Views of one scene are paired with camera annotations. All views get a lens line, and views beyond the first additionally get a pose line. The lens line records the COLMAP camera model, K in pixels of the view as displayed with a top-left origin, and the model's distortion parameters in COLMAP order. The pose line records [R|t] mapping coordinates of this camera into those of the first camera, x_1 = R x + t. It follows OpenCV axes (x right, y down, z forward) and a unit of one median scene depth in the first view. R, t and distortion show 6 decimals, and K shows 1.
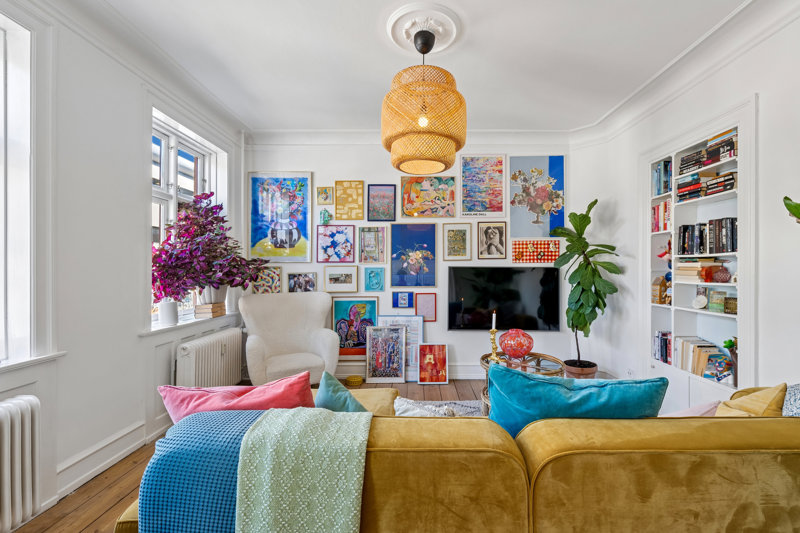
lens RADIAL K [[362.1, 0, 420.8], [0, 362.1, 268.4], [0, 0, 1]] dist [-0.001382, -0.000648]
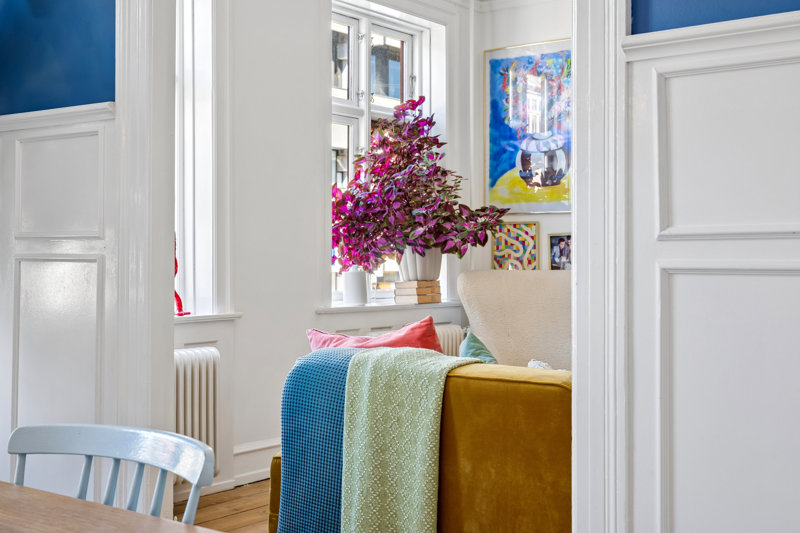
lens RADIAL K [[1050.6, 0, 400.0], [0, 1050.6, 266.5], [0, 0, 1]] dist [0.026898, 0.010620]
pose [[0.799919, 0.009244, -0.600037, 0.529952], [-0.002076, 0.999918, 0.012637, 0.058327], [0.600105, -0.008863, 0.799872, -0.500099]]
